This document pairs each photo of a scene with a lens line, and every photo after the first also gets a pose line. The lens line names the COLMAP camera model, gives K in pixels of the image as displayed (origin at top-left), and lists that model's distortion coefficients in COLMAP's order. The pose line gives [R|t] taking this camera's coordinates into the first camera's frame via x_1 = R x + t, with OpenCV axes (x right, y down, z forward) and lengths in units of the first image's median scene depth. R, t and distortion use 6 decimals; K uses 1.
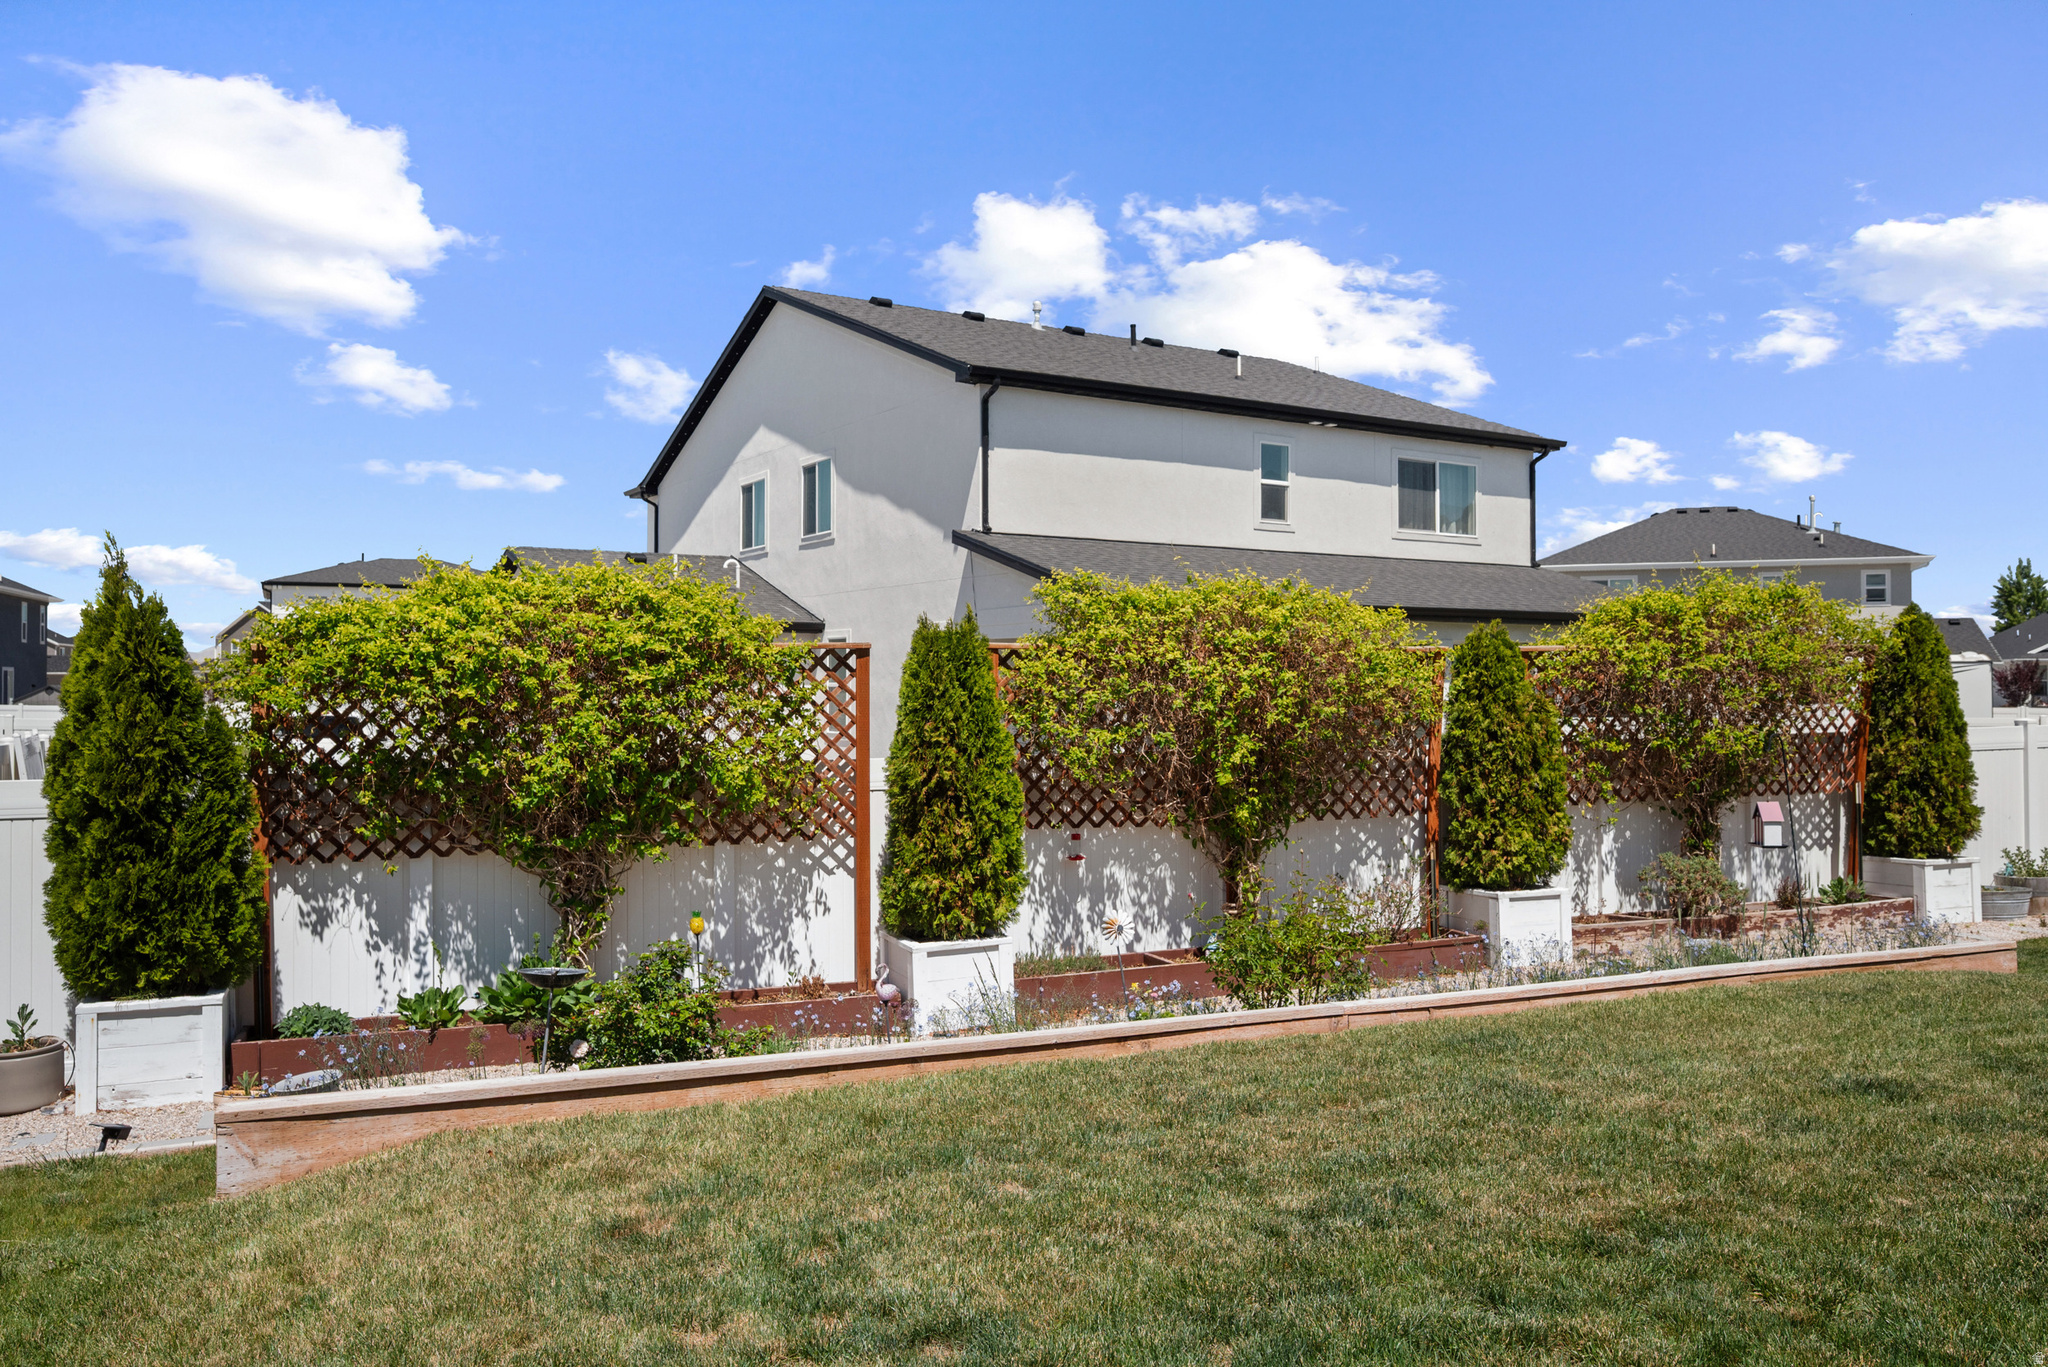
lens RADIAL K [[1538.1, 0, 1024.0], [0, 1538.1, 683.5], [0, 0, 1]] dist [0.003001, 0.001196]
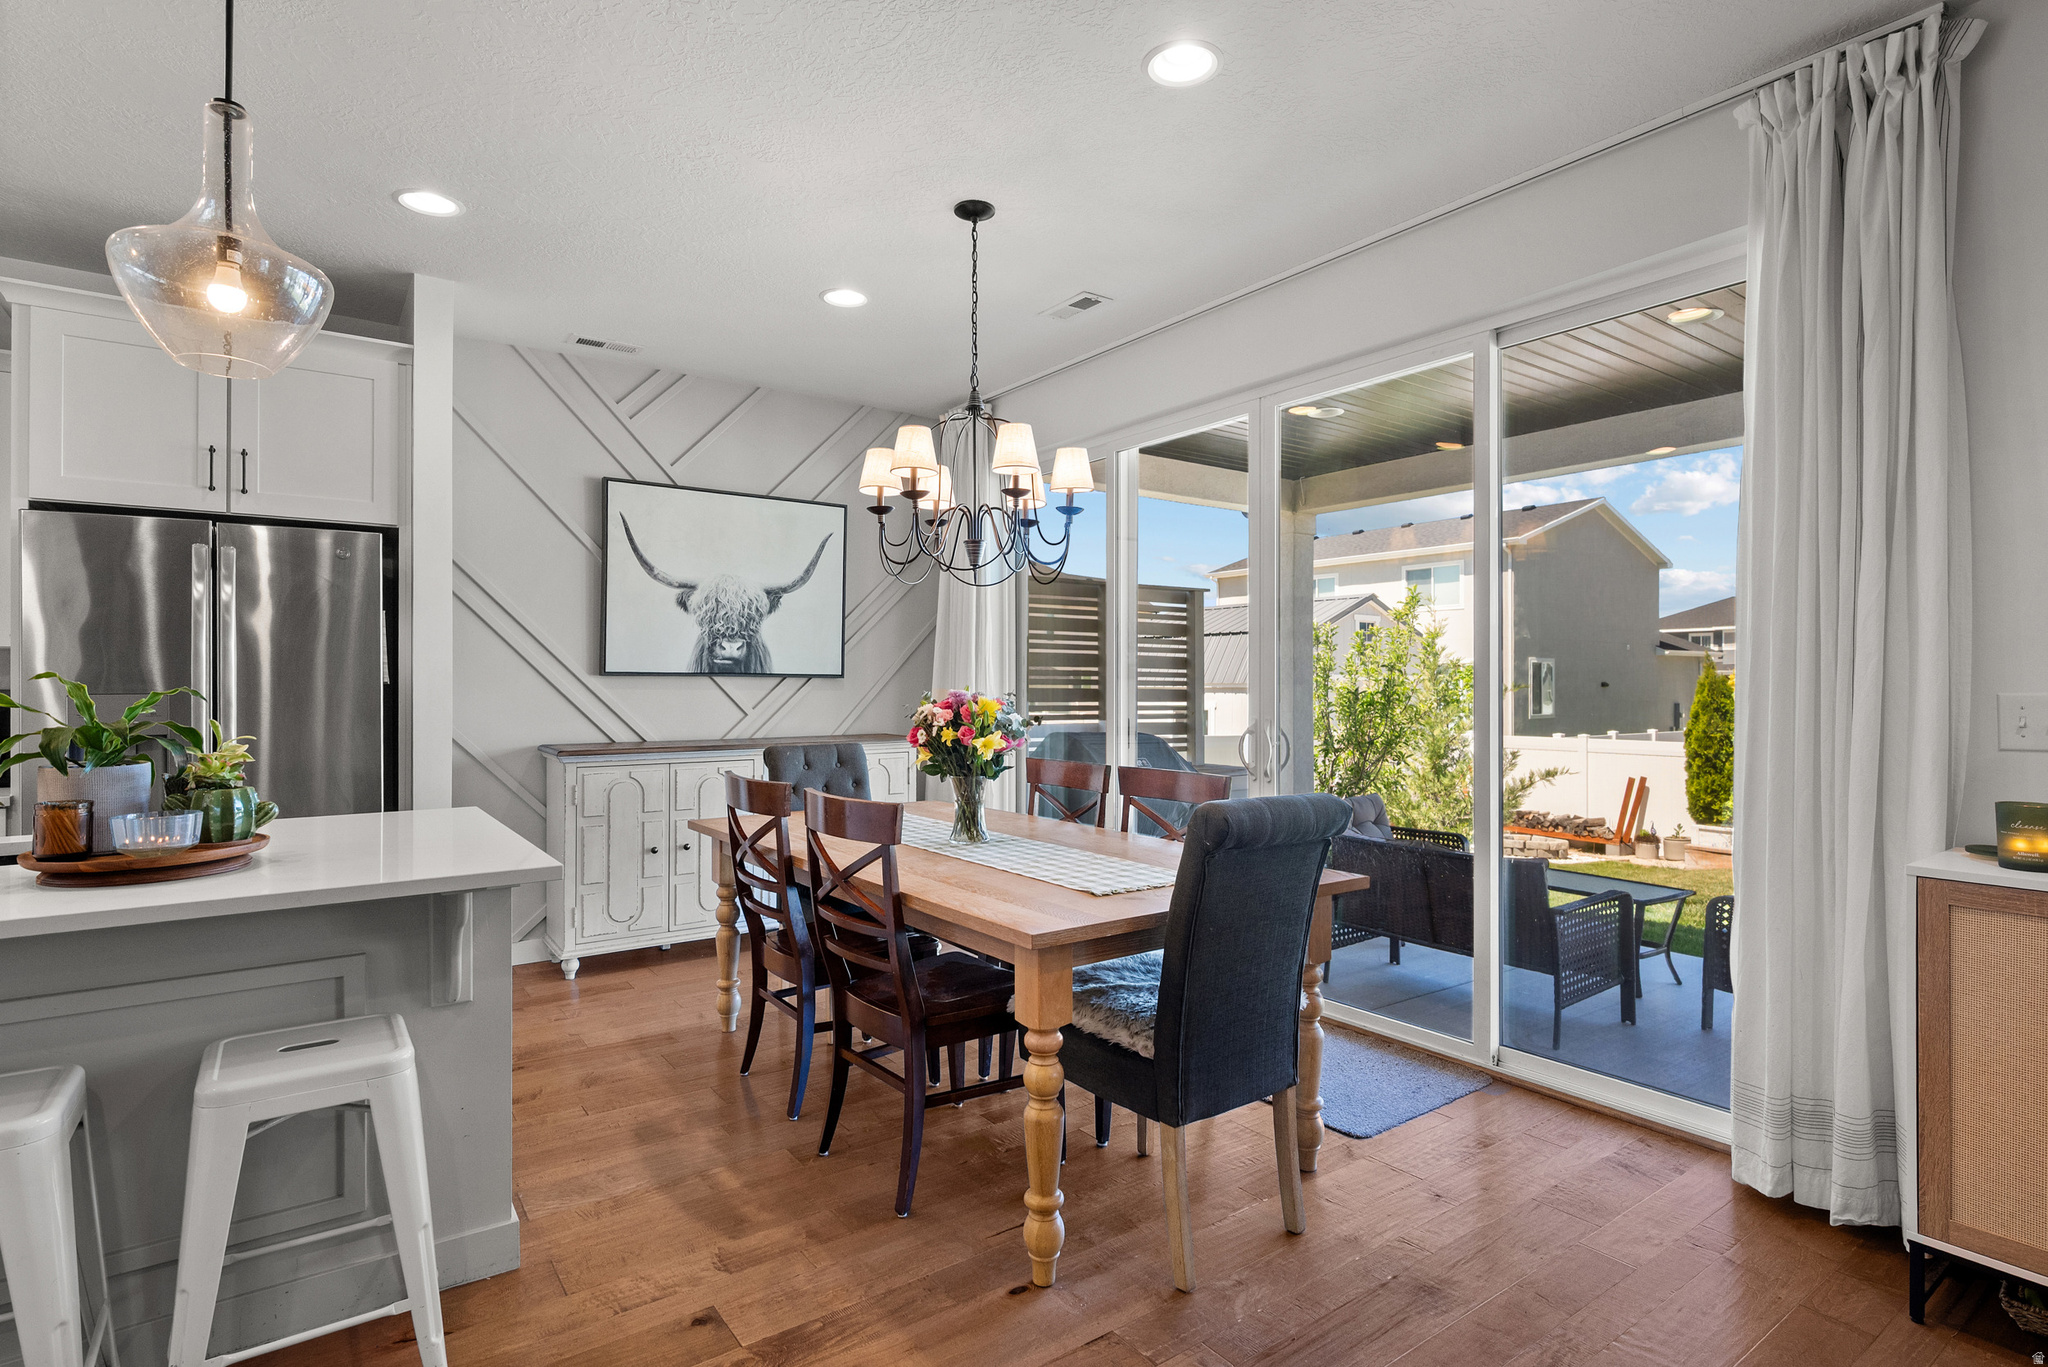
lens RADIAL K [[1021.5, 0, 1026.8], [0, 1021.5, 675.9], [0, 0, 1]] dist [0.000803, -0.000369]
pose [[0.274528, -0.006673, -0.961556, 0.677732], [0.002731, 0.999977, -0.006160, -0.041197], [0.961575, -0.000935, 0.274540, -0.536378]]
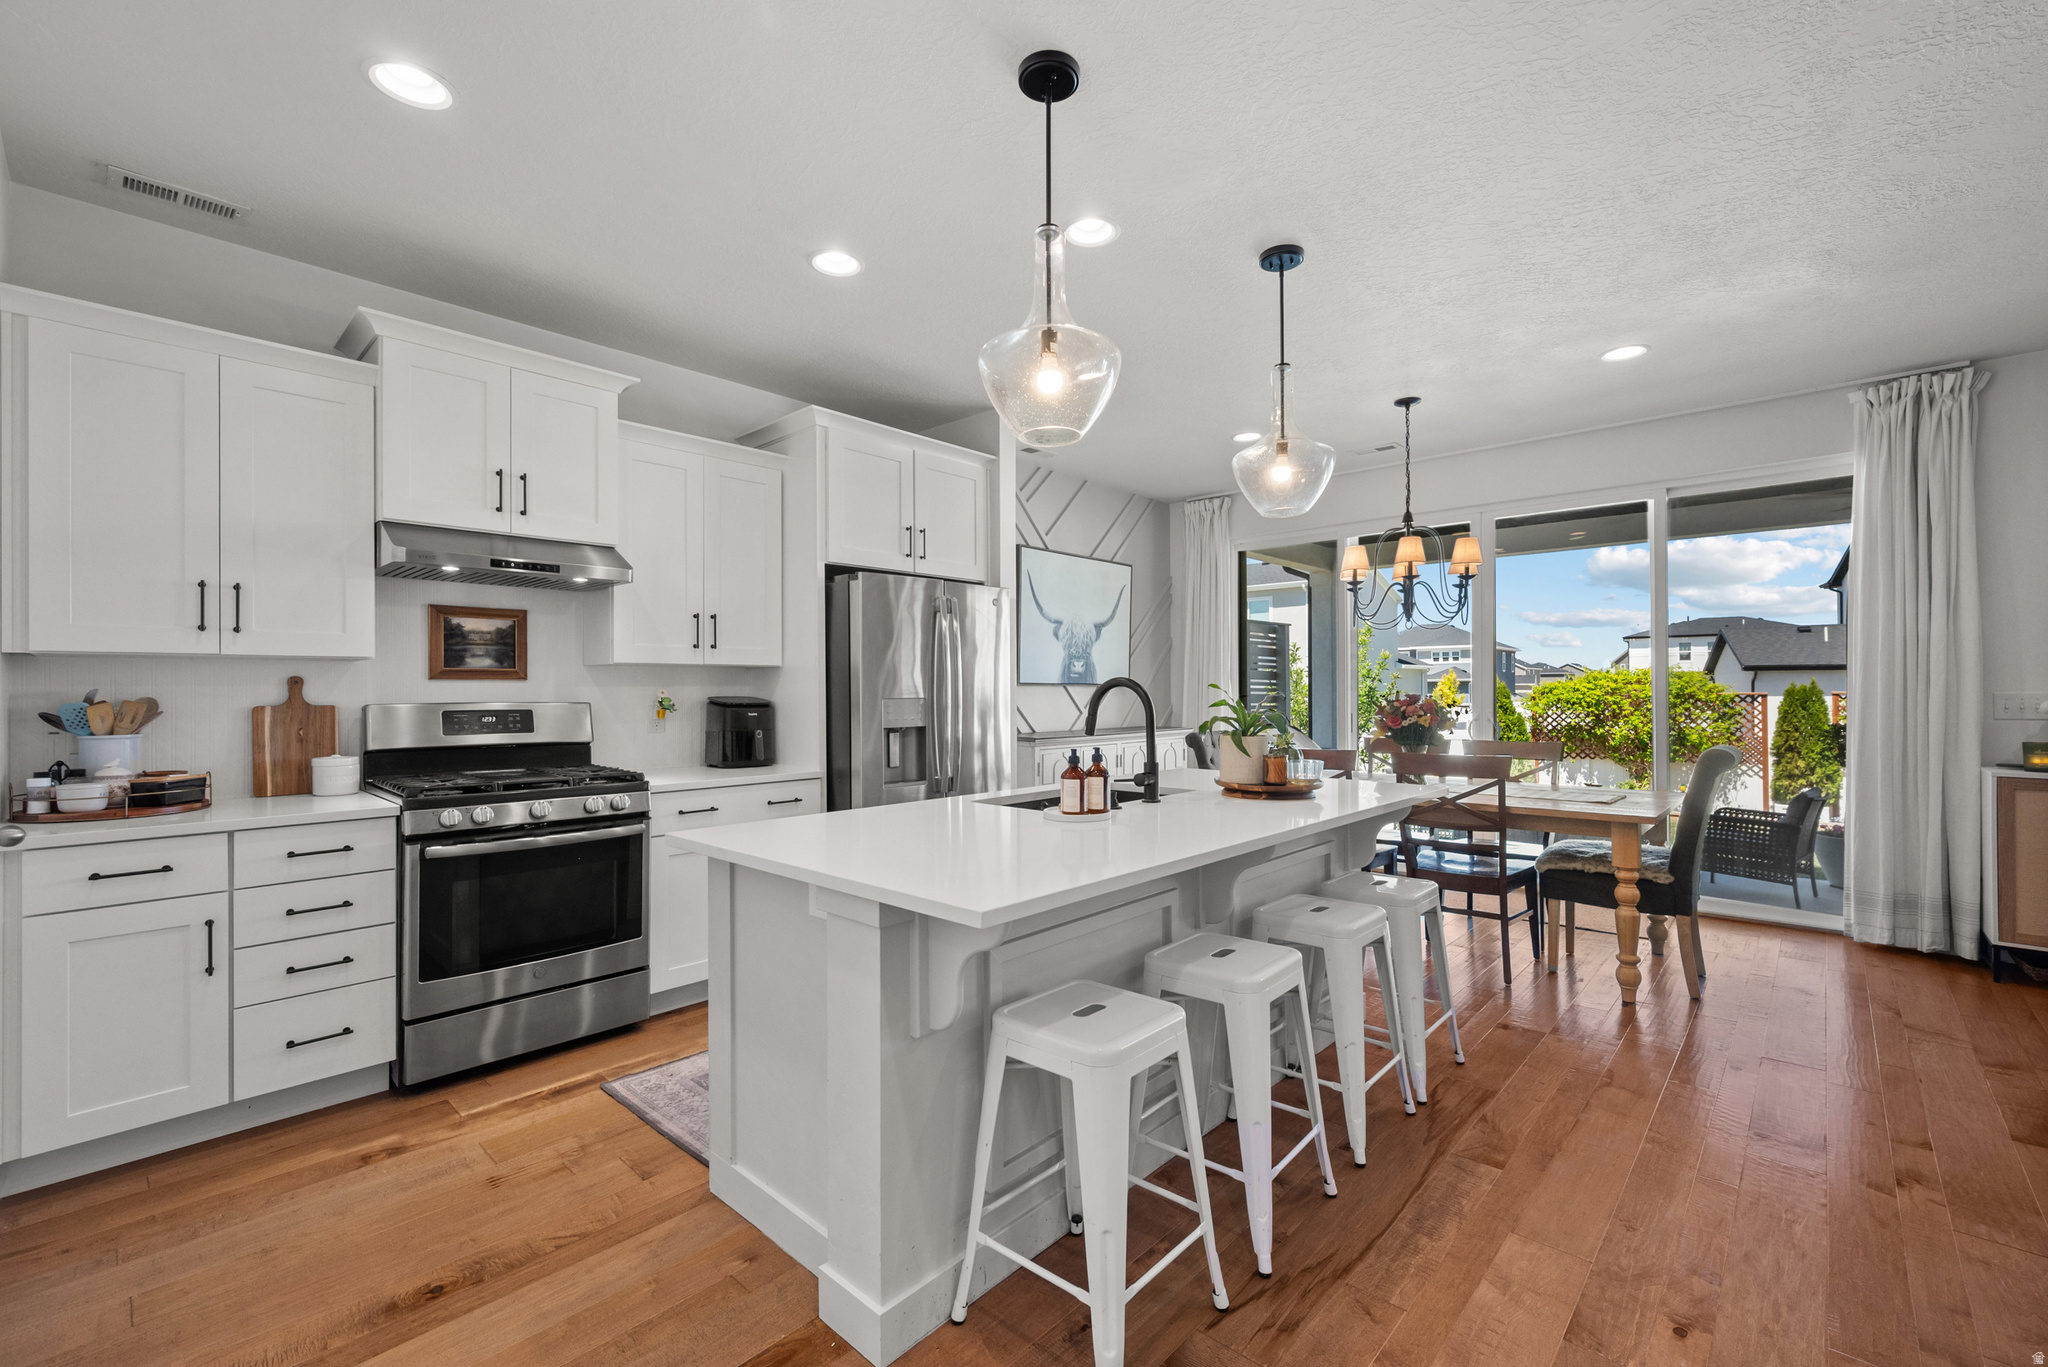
lens RADIAL K [[859.0, 0, 1038.4], [0, 859.0, 685.8], [0, 0, 1]] dist [0.011894, 0.000012]
pose [[0.469335, -0.006484, -0.882996, 0.668280], [0.006325, 0.999972, -0.003981, -0.042399], [0.882997, -0.003717, 0.469363, -0.869142]]
